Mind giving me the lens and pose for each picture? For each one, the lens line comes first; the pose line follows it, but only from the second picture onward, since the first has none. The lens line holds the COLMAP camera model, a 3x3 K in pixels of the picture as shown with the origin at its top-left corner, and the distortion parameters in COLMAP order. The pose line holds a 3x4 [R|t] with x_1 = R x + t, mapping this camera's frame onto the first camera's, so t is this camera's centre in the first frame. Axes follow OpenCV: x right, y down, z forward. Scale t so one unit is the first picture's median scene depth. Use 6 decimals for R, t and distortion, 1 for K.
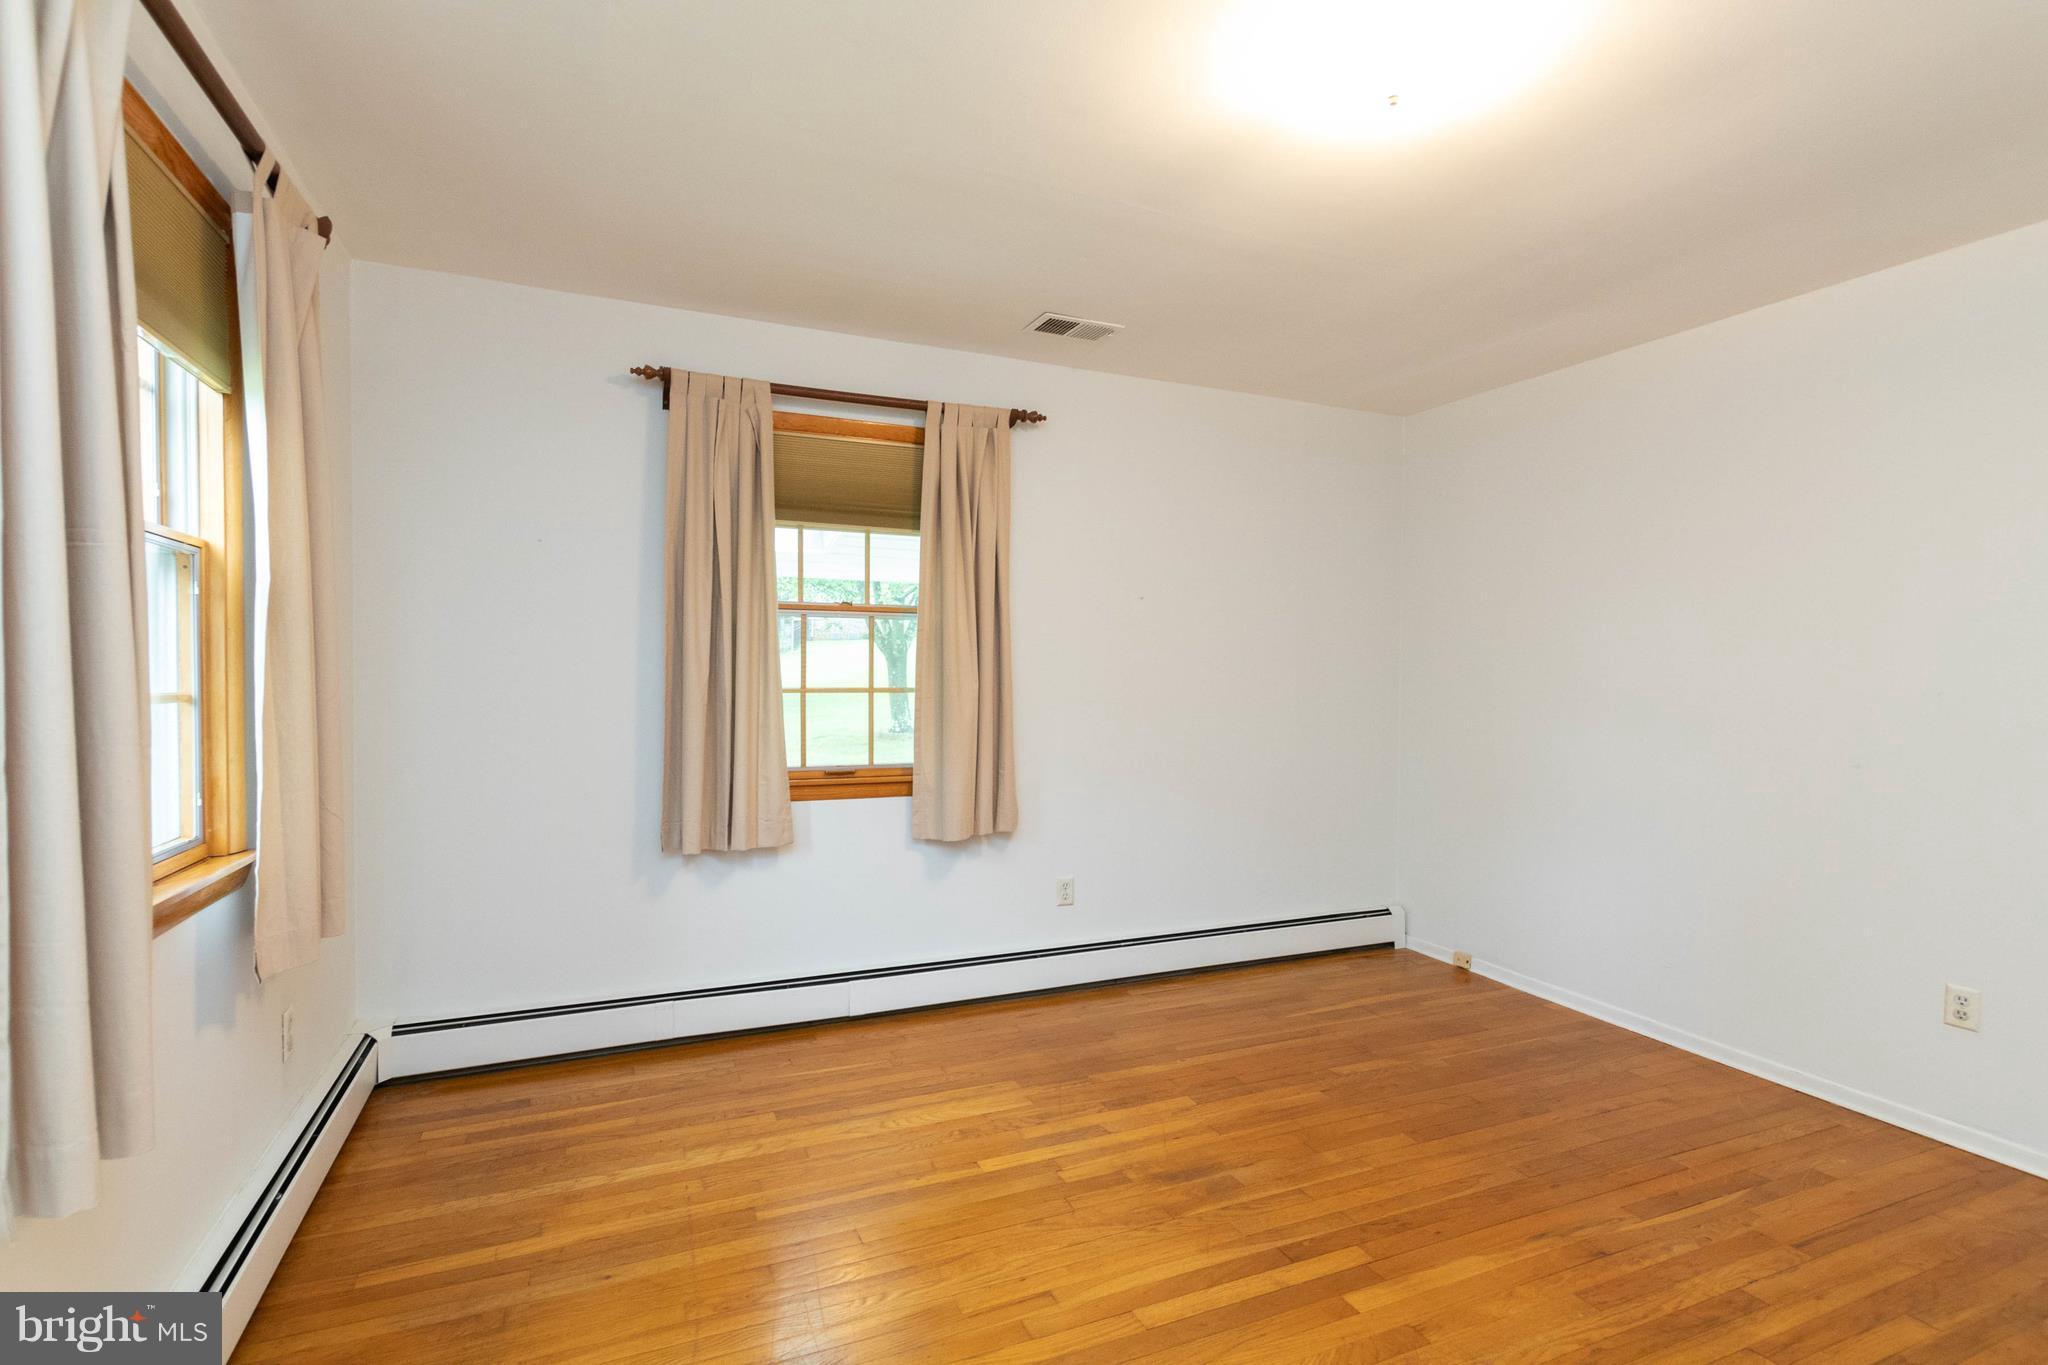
lens RADIAL K [[968.2, 0, 1010.0], [0, 968.2, 702.8], [0, 0, 1]] dist [-0.001136, -0.000480]
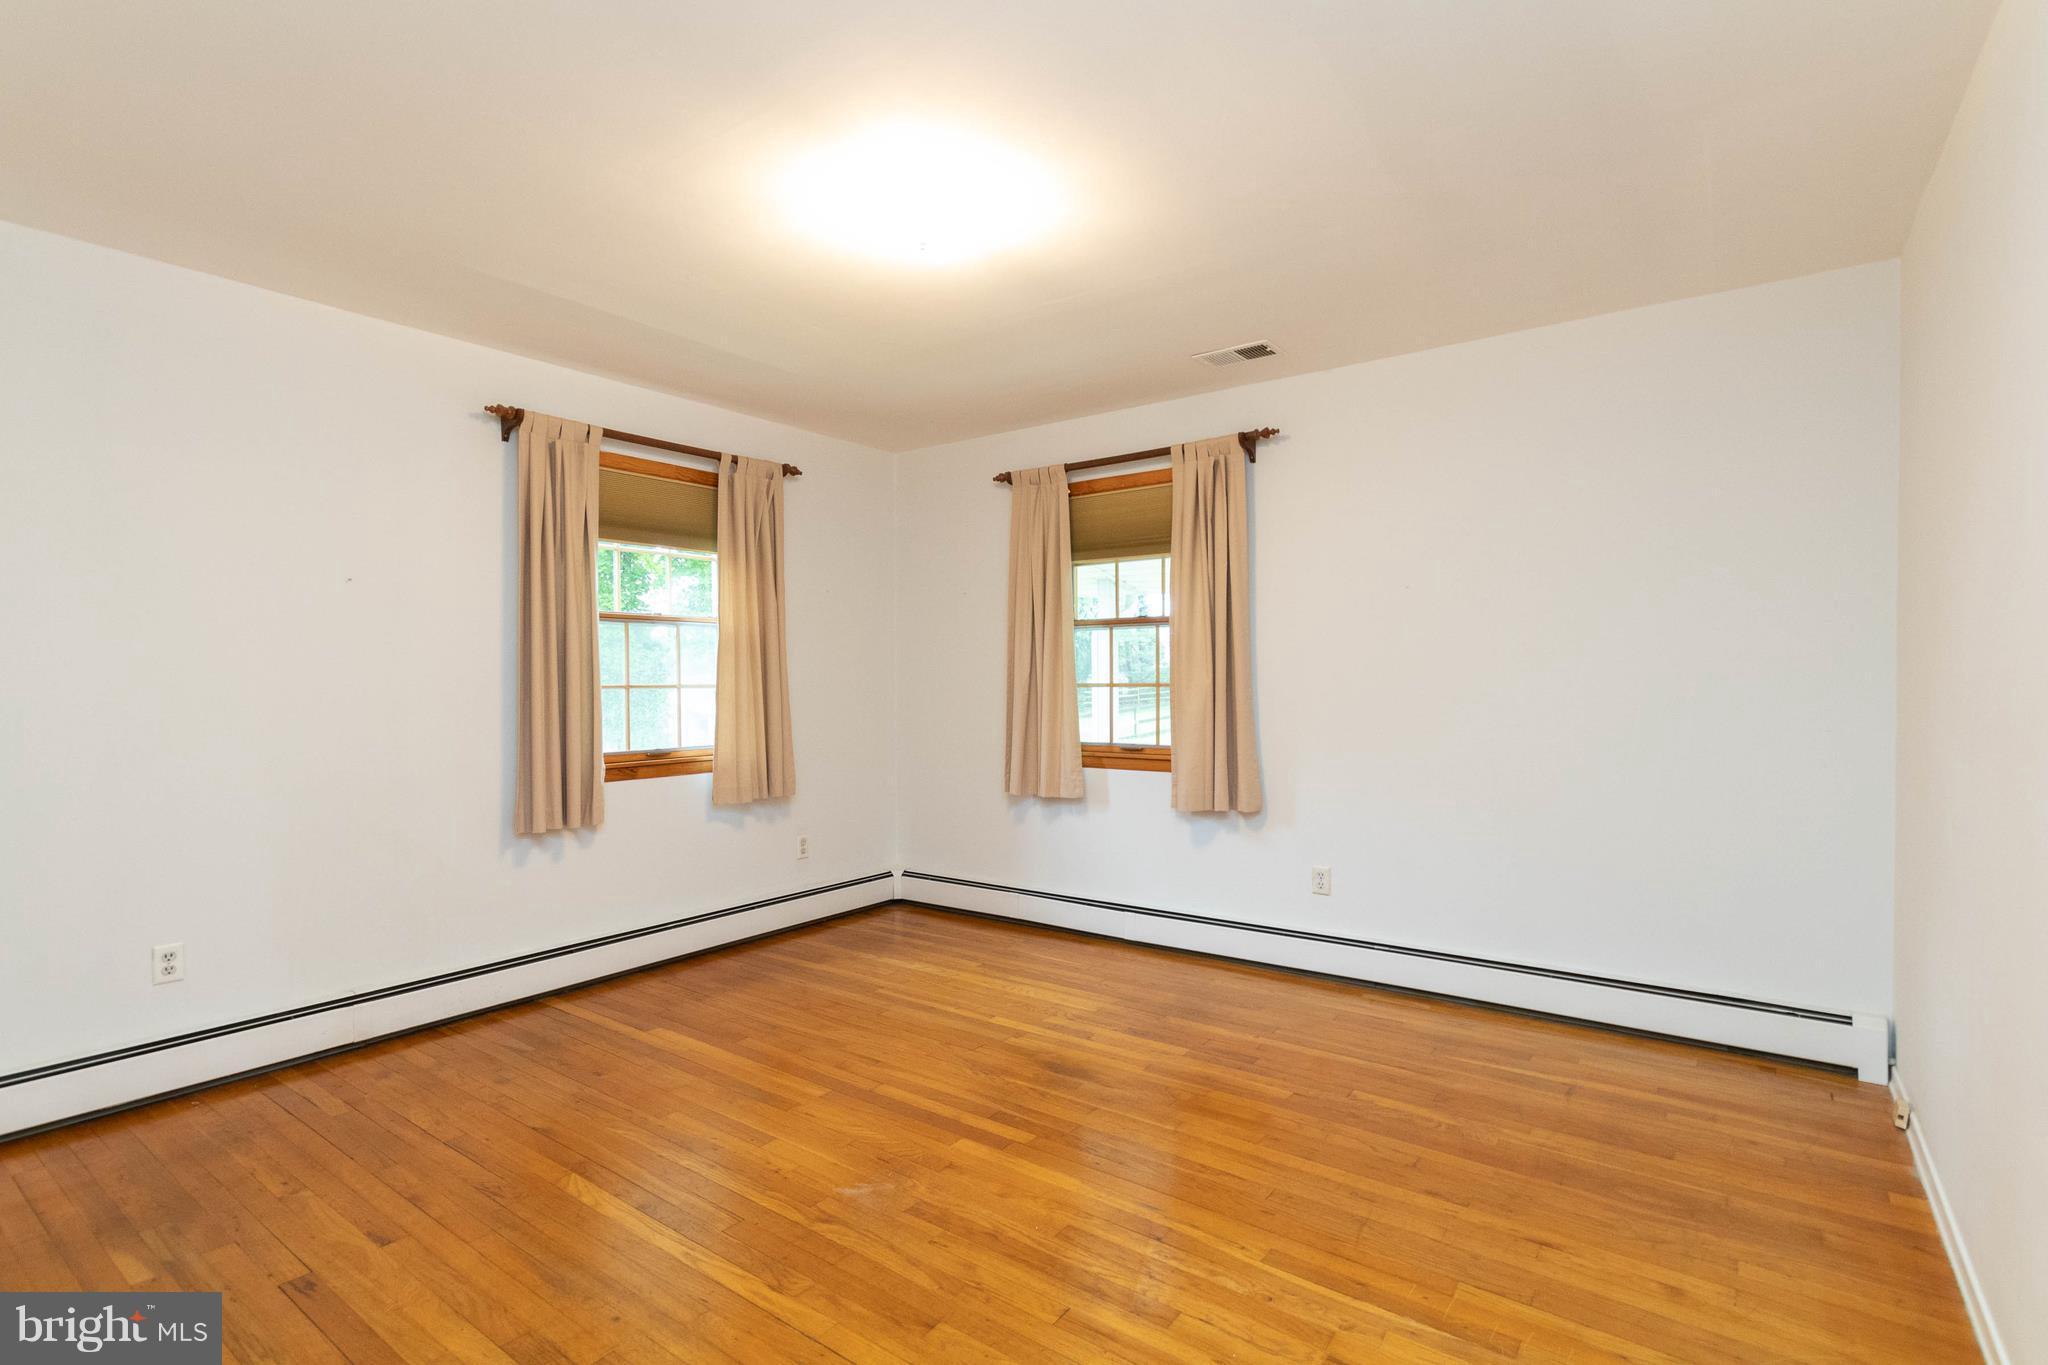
lens RADIAL K [[968.2, 0, 1010.0], [0, 968.2, 702.8], [0, 0, 1]] dist [-0.001136, -0.000480]
pose [[0.500557, 0.012462, -0.865614, 0.905824], [-0.015987, 0.999859, 0.005150, 0.006922], [0.865556, 0.011261, 0.500686, 0.231616]]
